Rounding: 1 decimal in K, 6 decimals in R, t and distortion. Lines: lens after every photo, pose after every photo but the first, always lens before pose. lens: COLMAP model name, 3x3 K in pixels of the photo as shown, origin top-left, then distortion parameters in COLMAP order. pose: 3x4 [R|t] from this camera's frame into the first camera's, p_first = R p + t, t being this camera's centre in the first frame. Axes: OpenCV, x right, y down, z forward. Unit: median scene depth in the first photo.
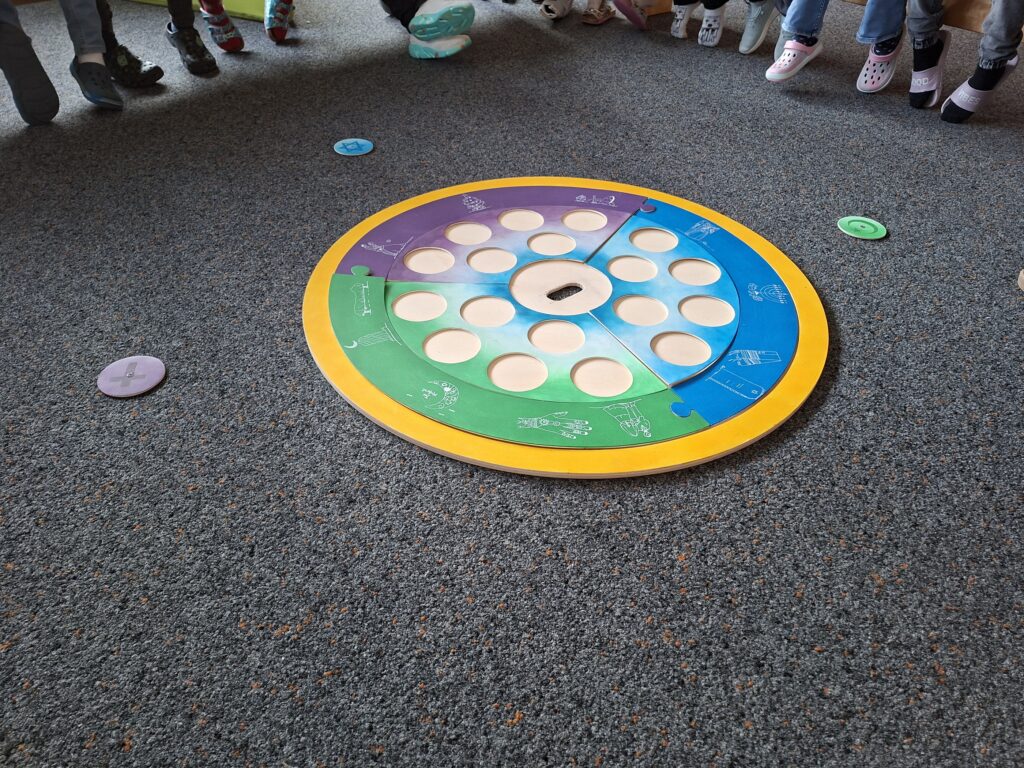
lens RADIAL K [[708.5, 0, 515.2], [0, 708.5, 390.8], [0, 0, 1]] dist [0.058685, -0.067900]
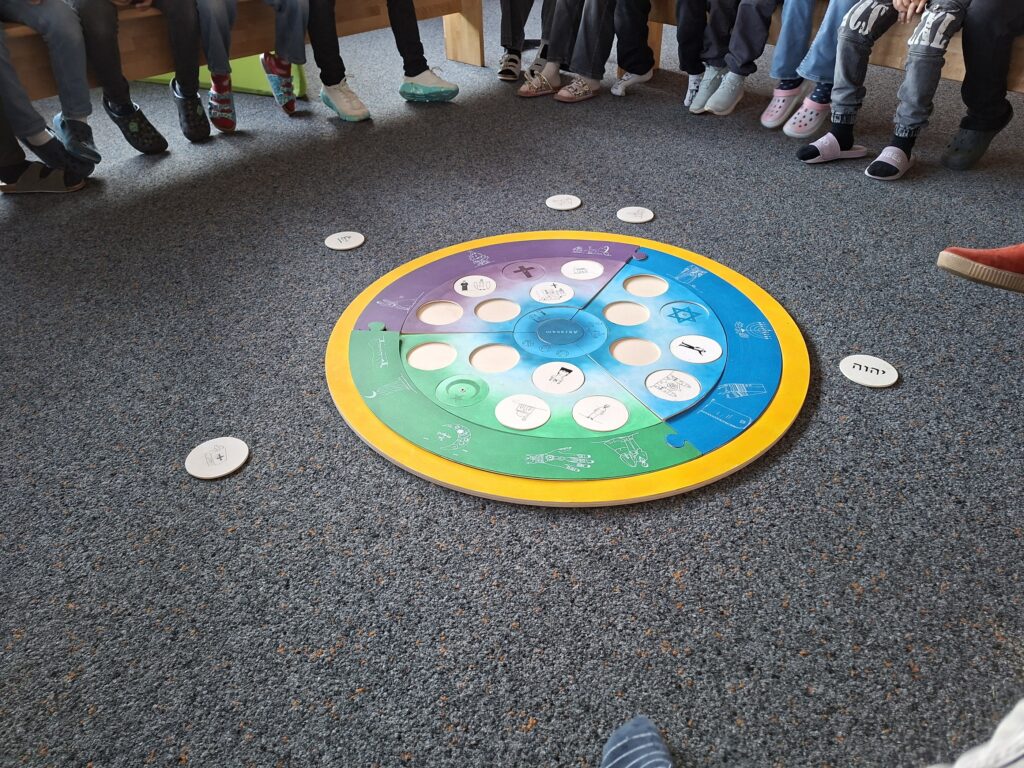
lens RADIAL K [[708.5, 0, 520.0], [0, 708.5, 388.7], [0, 0, 1]] dist [0.058685, -0.067900]
pose [[0.999017, -0.042243, -0.013440, 0.016922], [0.041330, 0.997209, -0.062181, 0.005487], [0.016029, 0.061565, 0.997974, -0.103193]]
